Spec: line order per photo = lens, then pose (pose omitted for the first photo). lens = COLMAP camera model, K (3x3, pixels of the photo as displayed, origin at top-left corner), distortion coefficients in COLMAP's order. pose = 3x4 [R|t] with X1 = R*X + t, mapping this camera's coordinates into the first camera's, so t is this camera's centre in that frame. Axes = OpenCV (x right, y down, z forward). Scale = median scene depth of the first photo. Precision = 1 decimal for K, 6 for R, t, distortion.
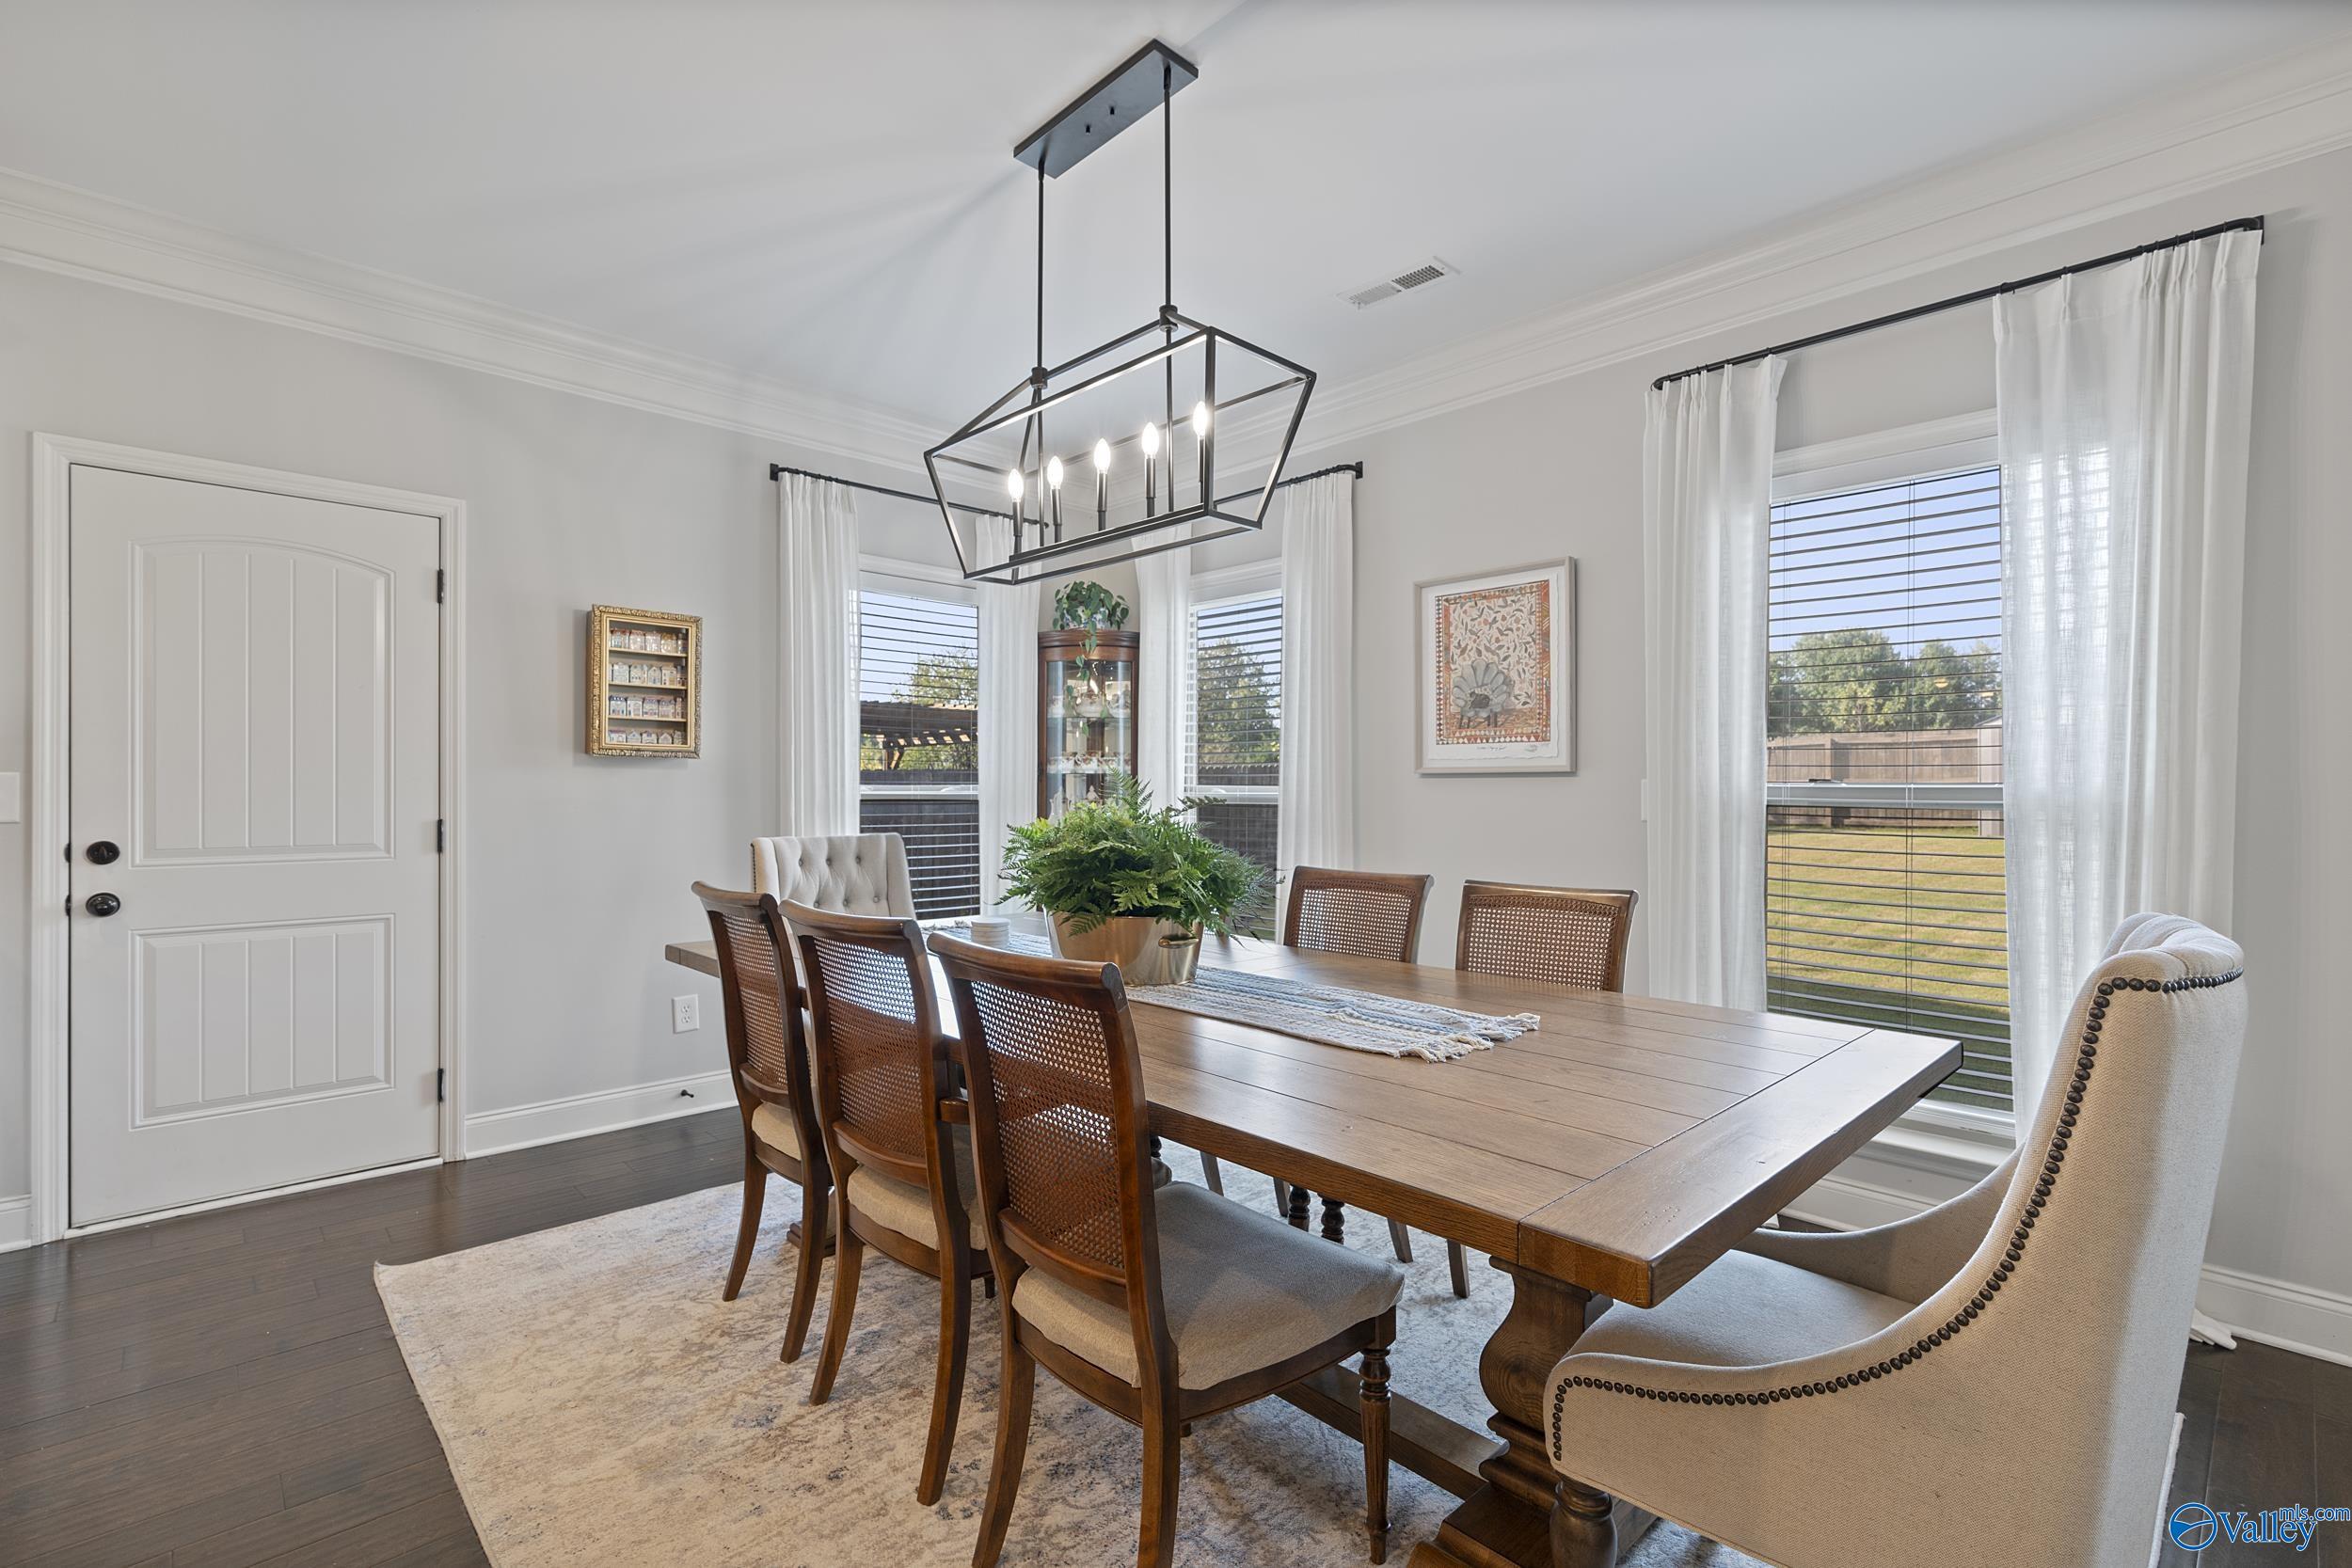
lens RADIAL K [[1066.1, 0, 1181.3], [0, 1066.1, 777.4], [0, 0, 1]] dist [-0.003226, 0.000512]
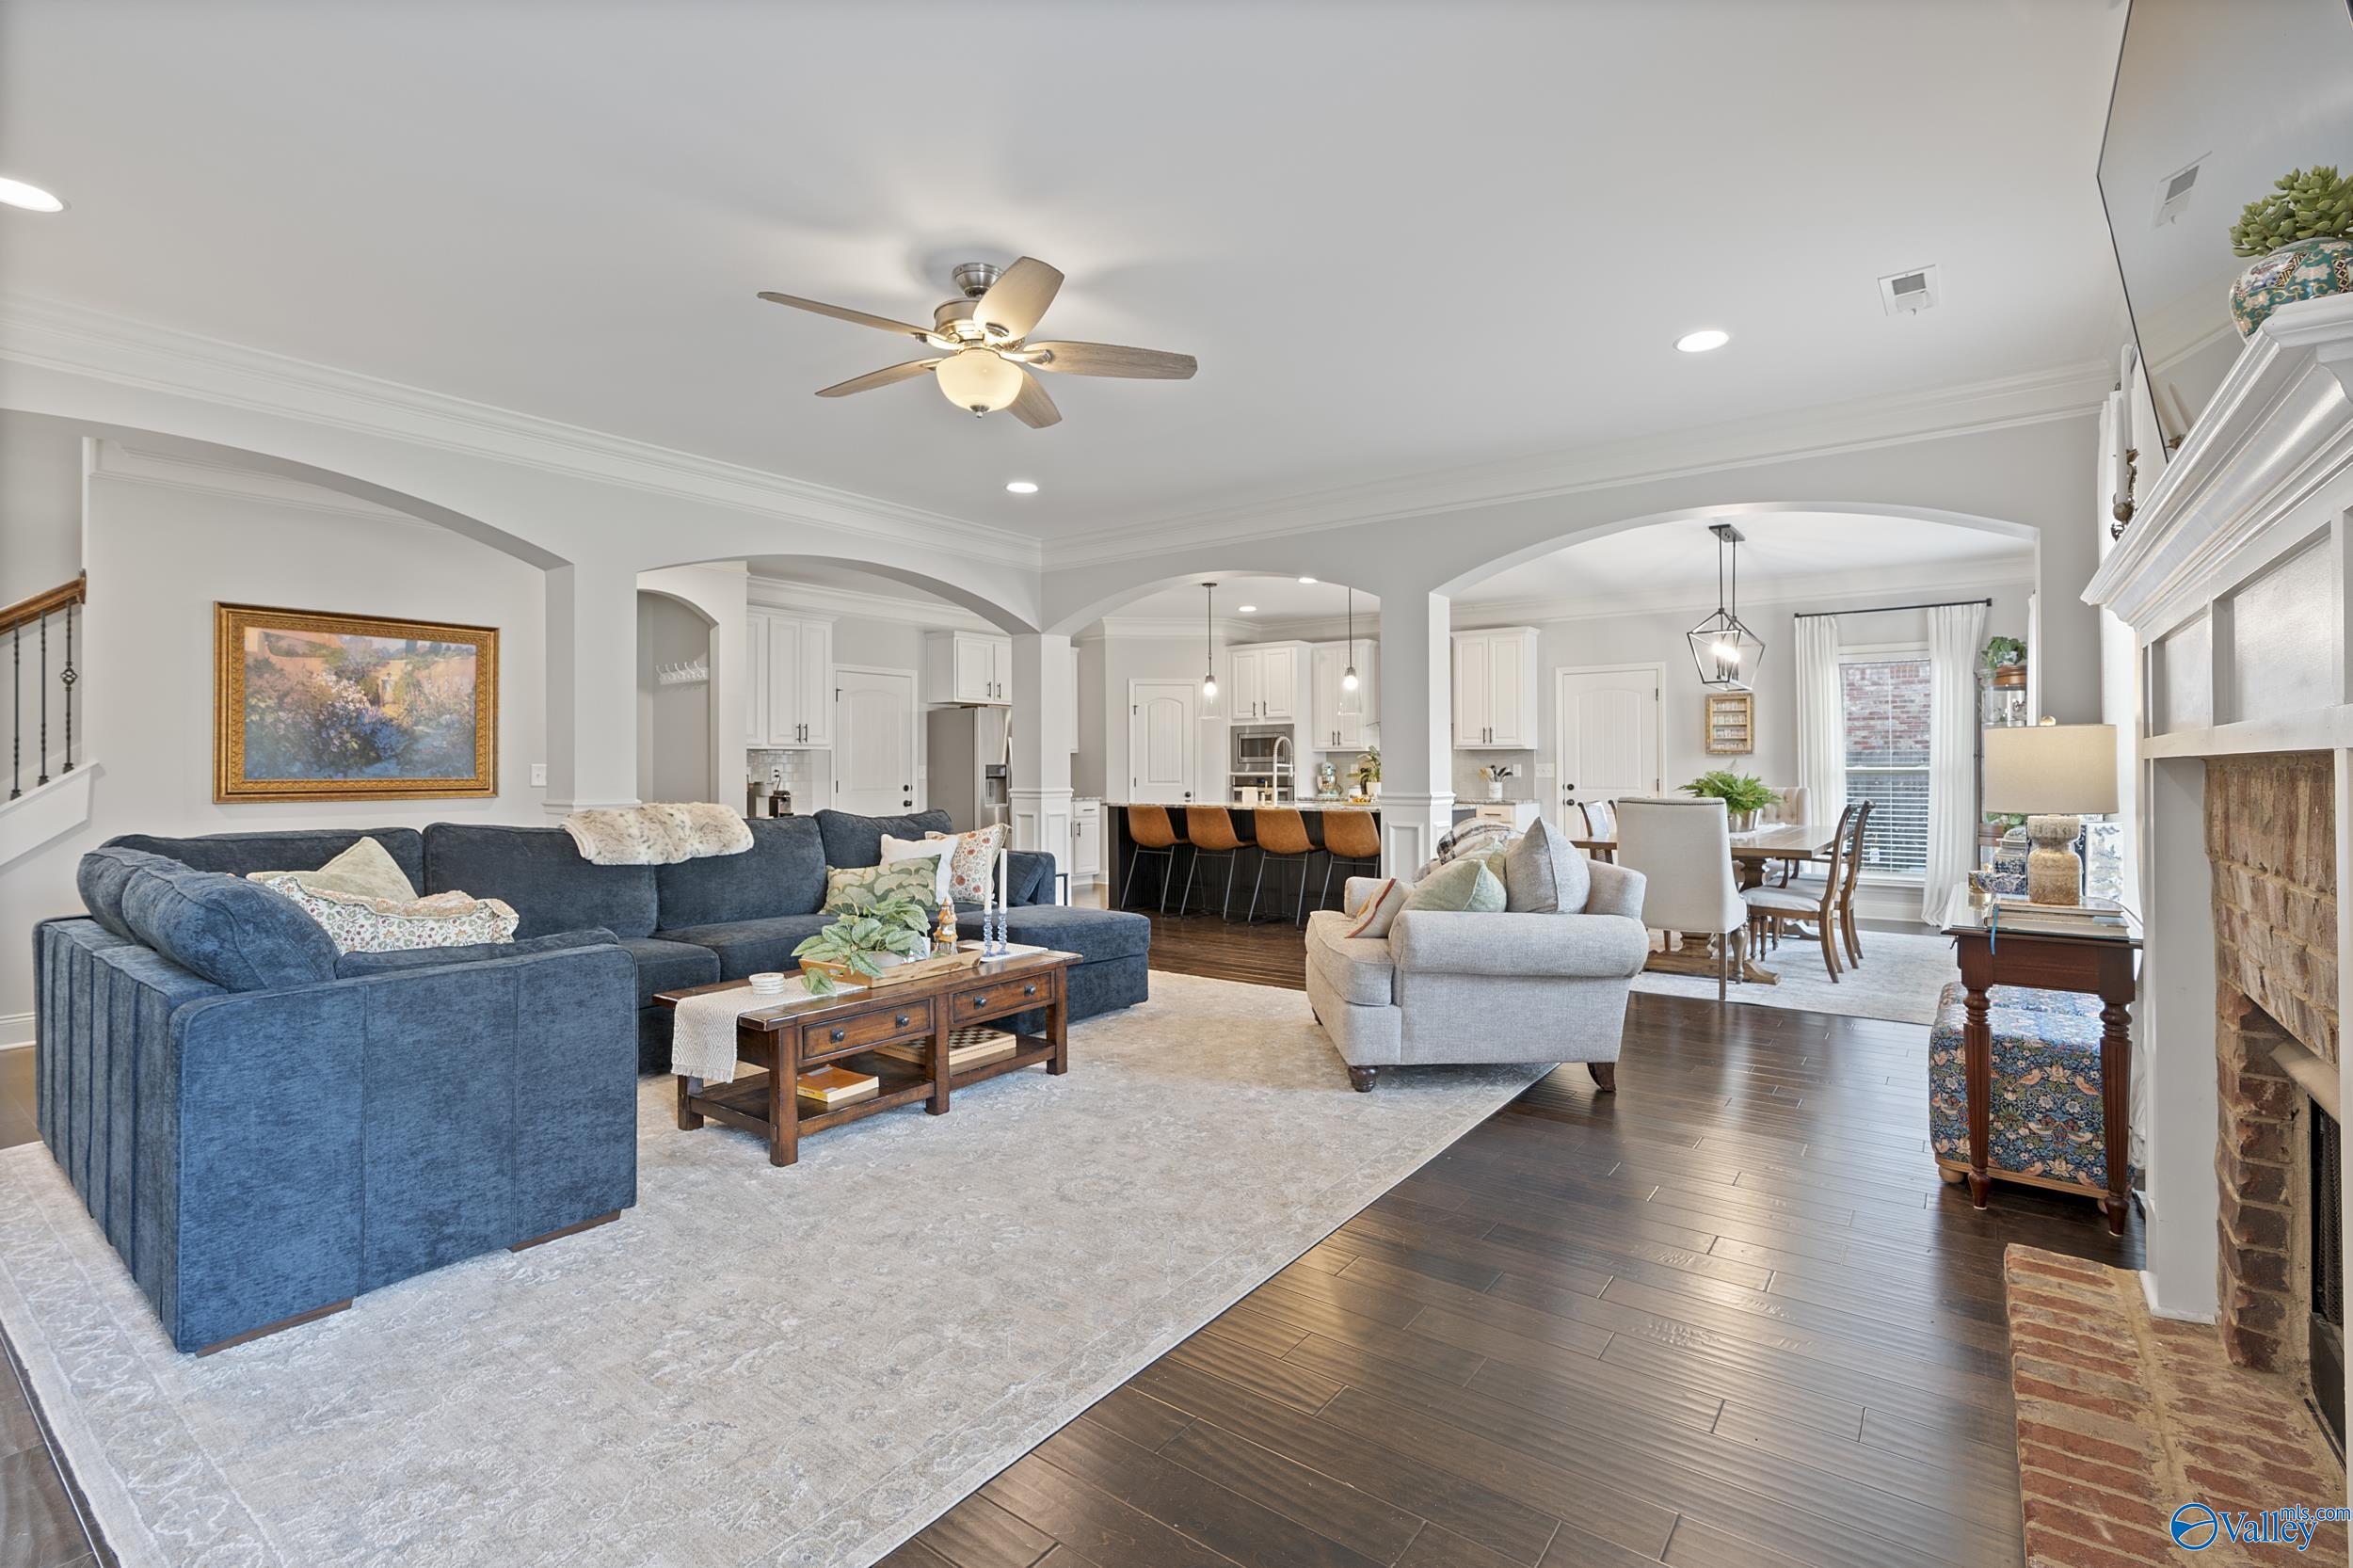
lens RADIAL K [[1050.6, 0, 1176.5], [0, 1050.6, 784.0], [0, 0, 1]] dist [-0.001540, 0.000066]
pose [[0.164177, 0.011312, -0.986366, 1.625989], [0.017732, 0.999739, 0.014417, -0.007704], [0.986272, -0.019857, 0.163934, -0.616057]]
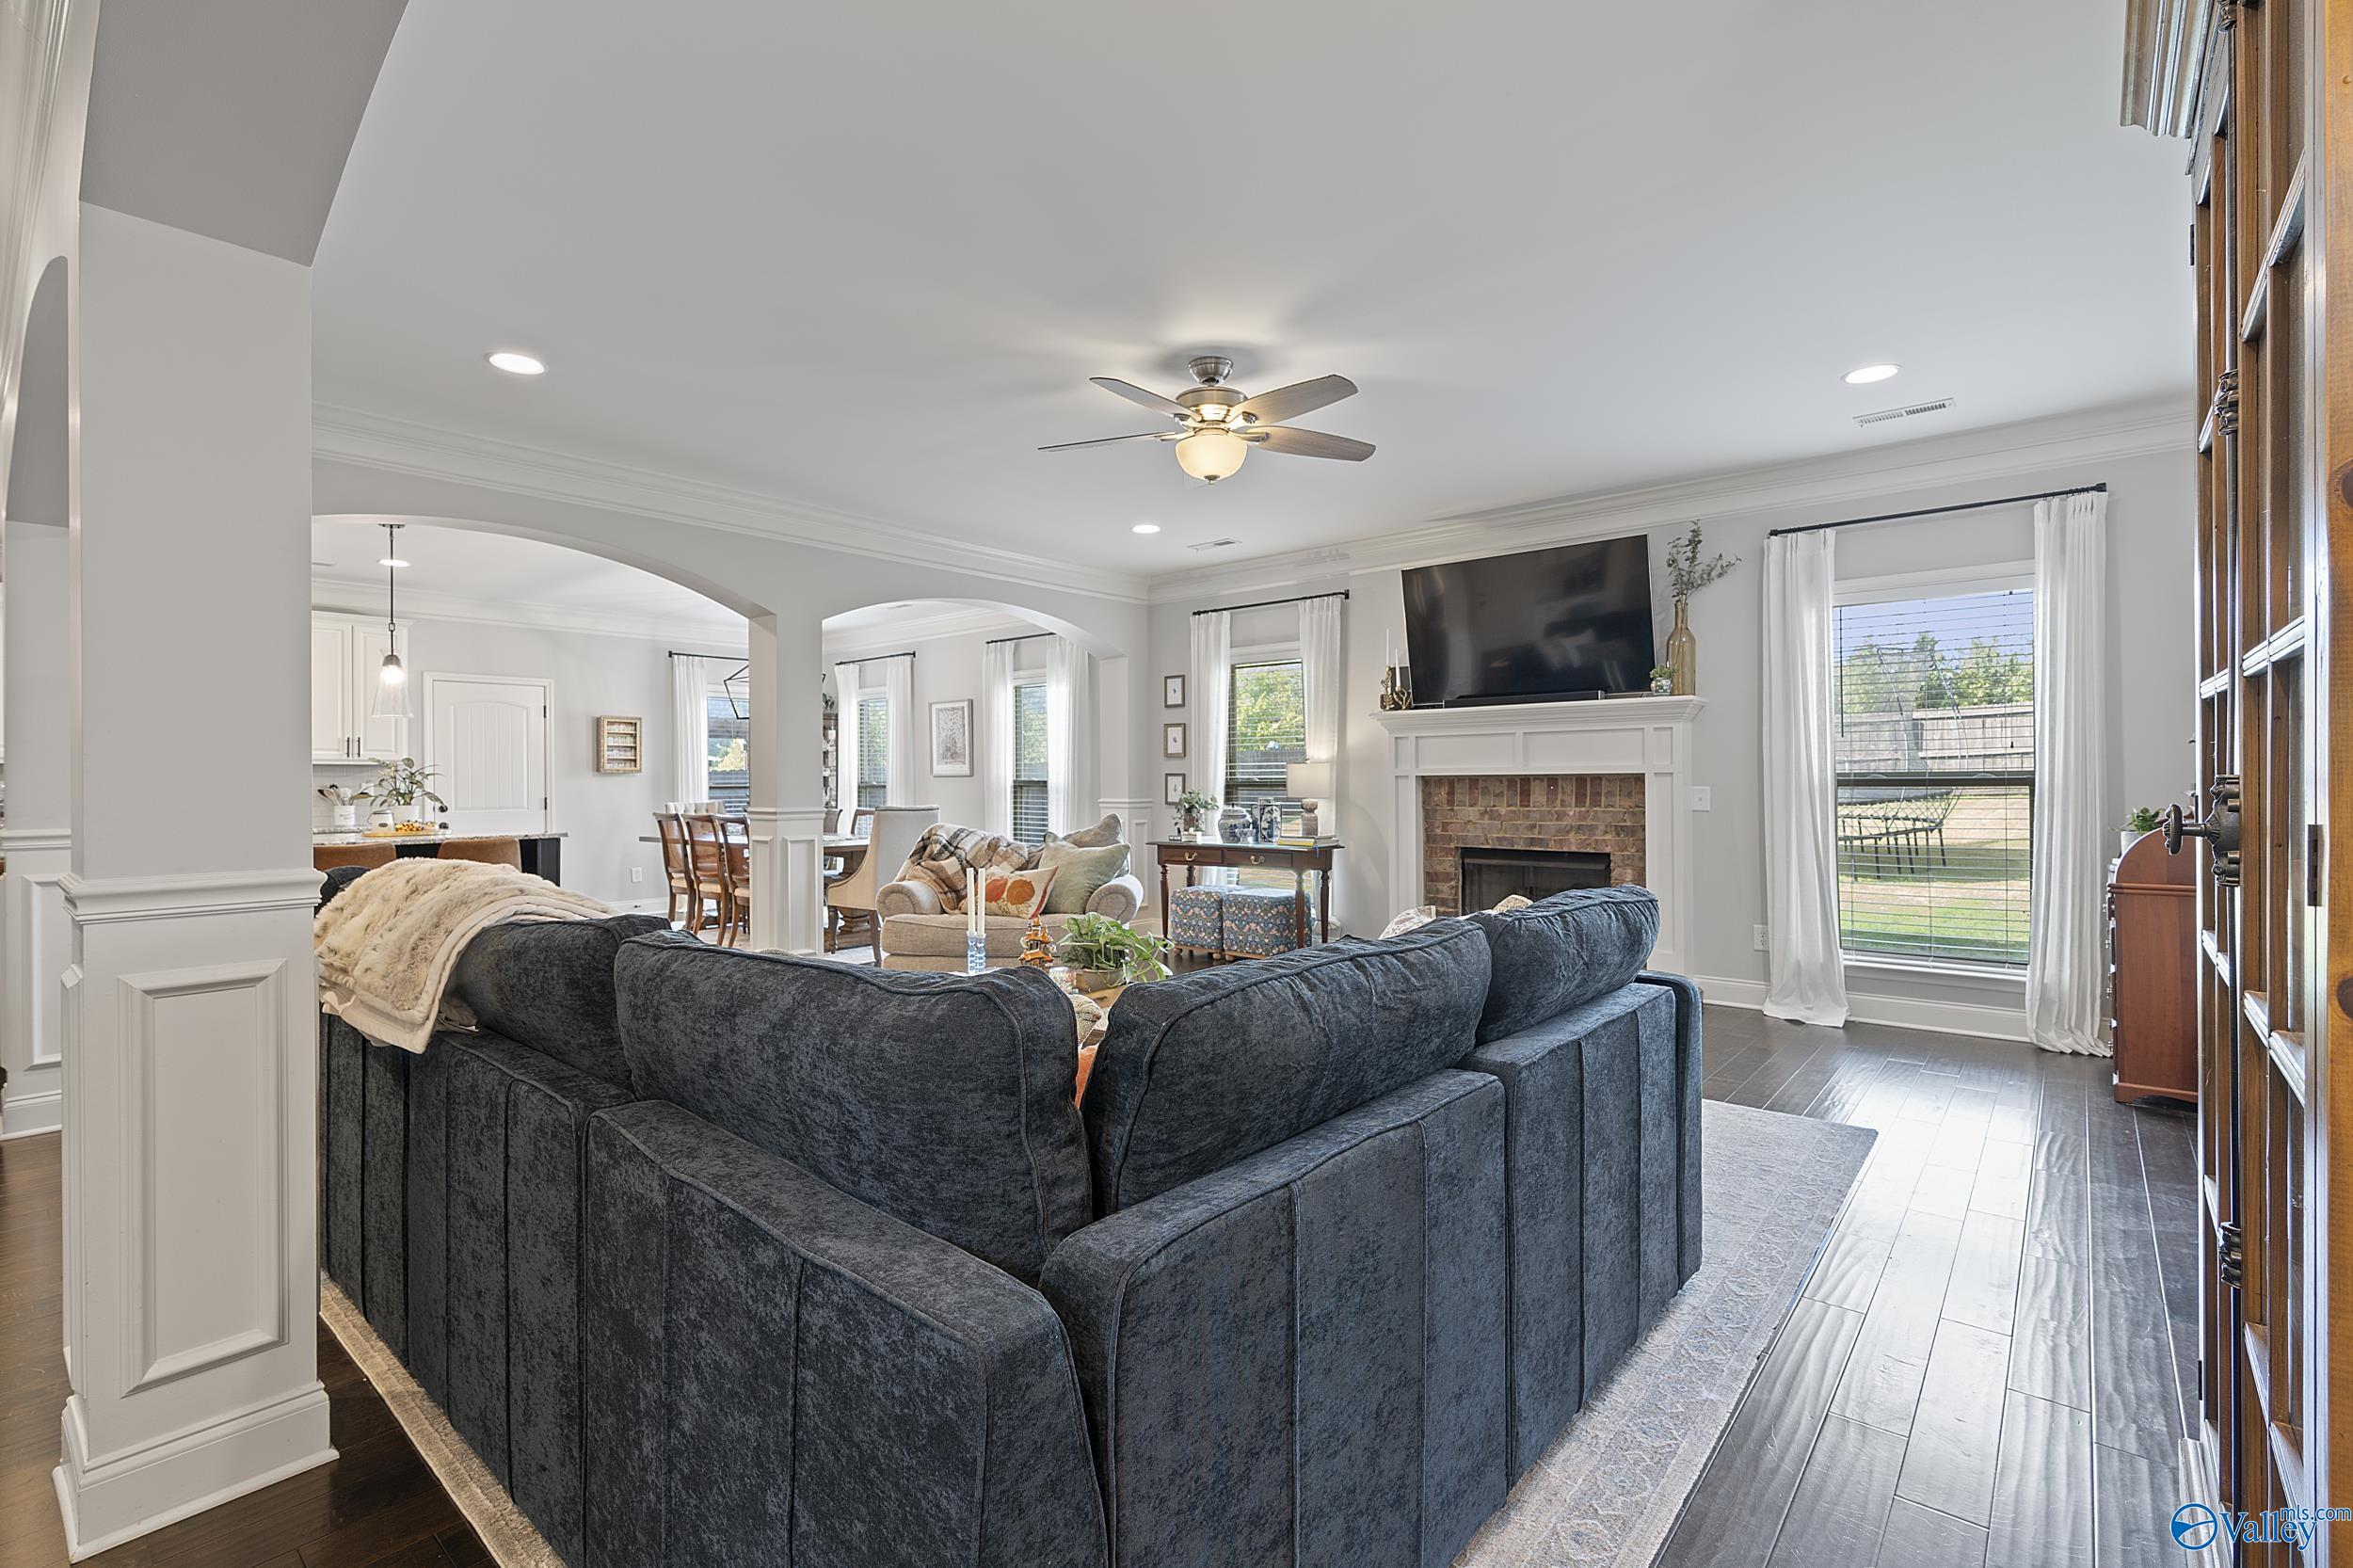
lens RADIAL K [[1066.6, 0, 1181.8], [0, 1066.6, 777.4], [0, 0, 1]] dist [-0.003226, 0.000512]
pose [[0.994726, -0.010952, 0.101979, 0.590421], [0.009669, 0.999868, 0.013062, -0.029009], [-0.102108, -0.012007, 0.994701, -1.722081]]
